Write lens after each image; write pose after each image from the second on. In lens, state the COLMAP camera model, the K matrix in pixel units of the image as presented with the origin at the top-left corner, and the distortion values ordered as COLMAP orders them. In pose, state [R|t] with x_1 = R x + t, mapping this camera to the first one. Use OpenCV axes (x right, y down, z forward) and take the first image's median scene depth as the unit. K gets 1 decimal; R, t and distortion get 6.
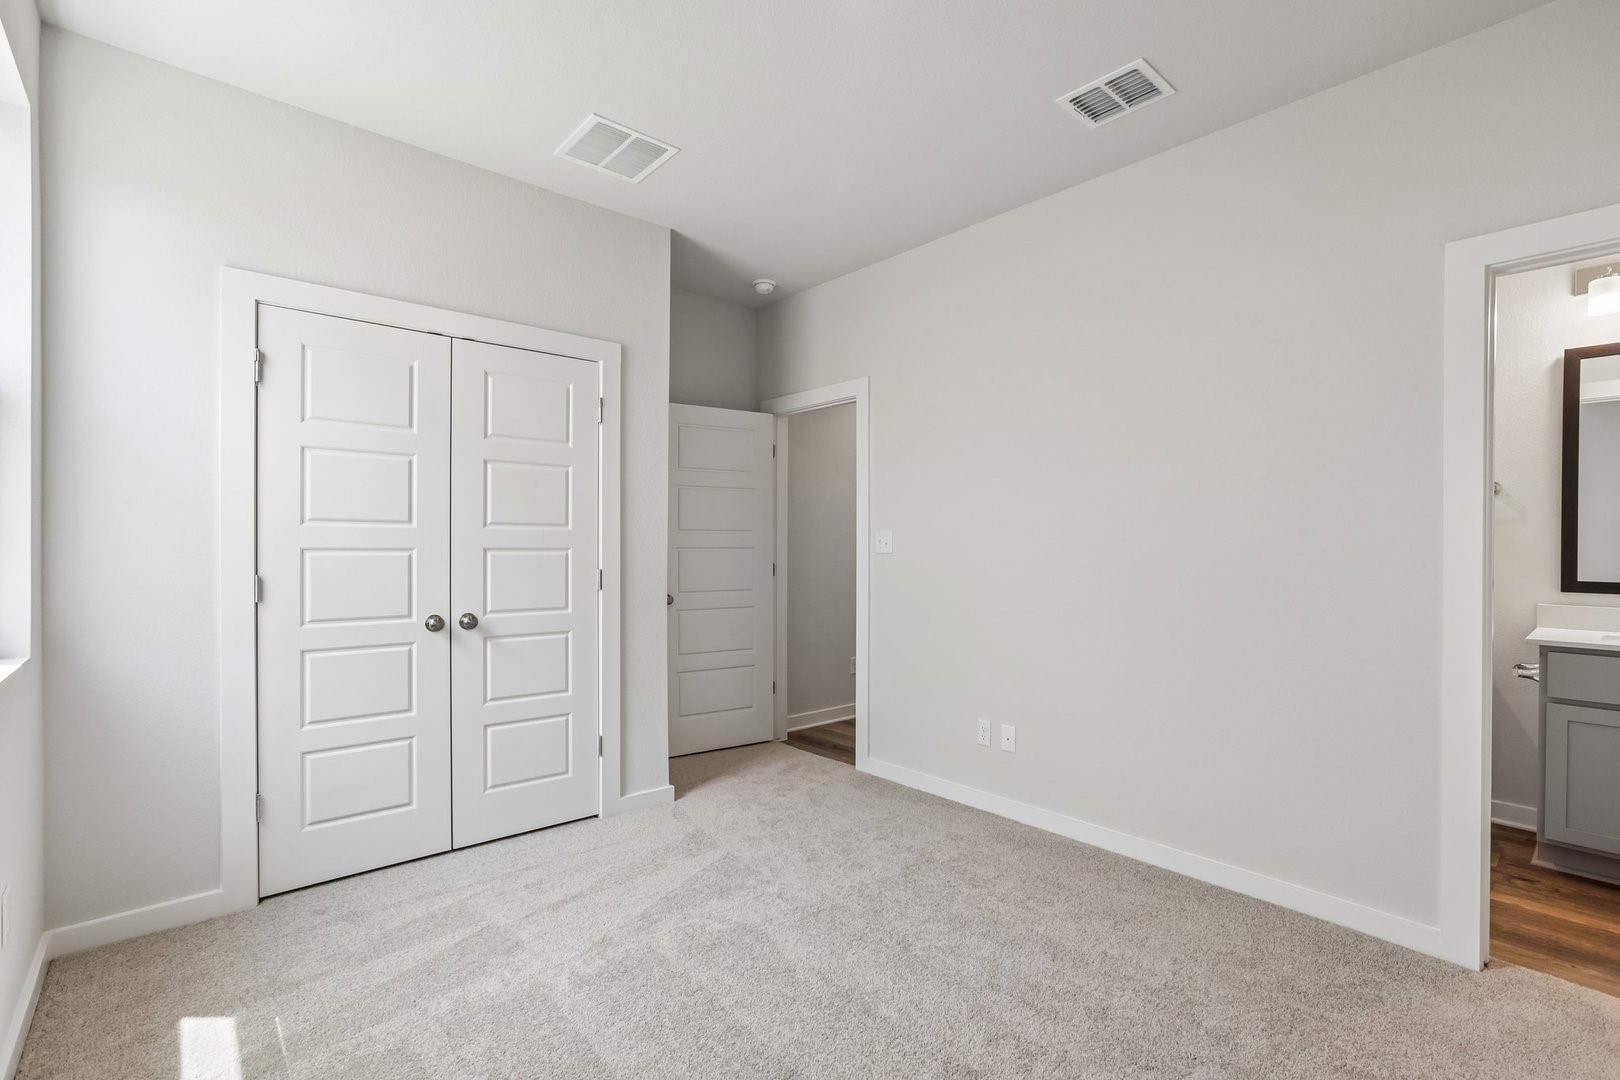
lens RADIAL K [[714.1, 0, 819.5], [0, 714.1, 550.2], [0, 0, 1]] dist [-0.019460, 0.000376]
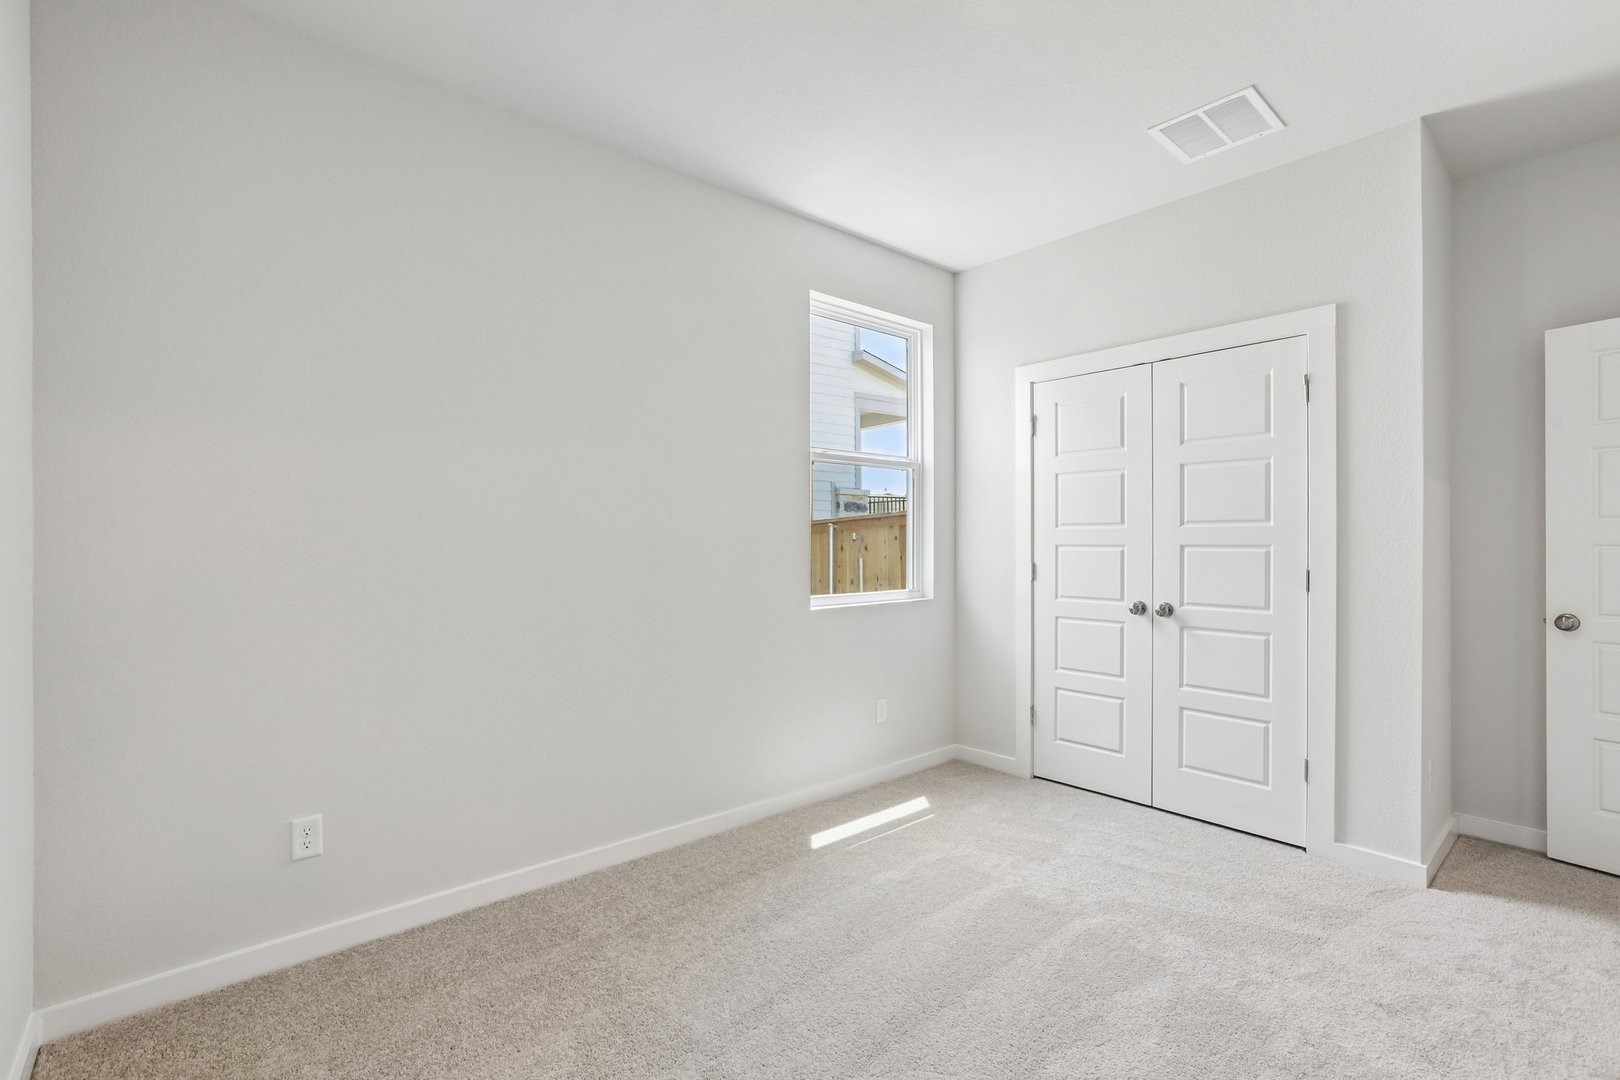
lens RADIAL K [[714.1, 0, 823.7], [0, 714.1, 540.4], [0, 0, 1]] dist [-0.019460, 0.000376]
pose [[0.022131, -0.004961, -0.999743, 0.619044], [-0.006843, 0.999964, -0.005114, -0.000337], [0.999732, 0.006954, 0.022096, 0.432992]]
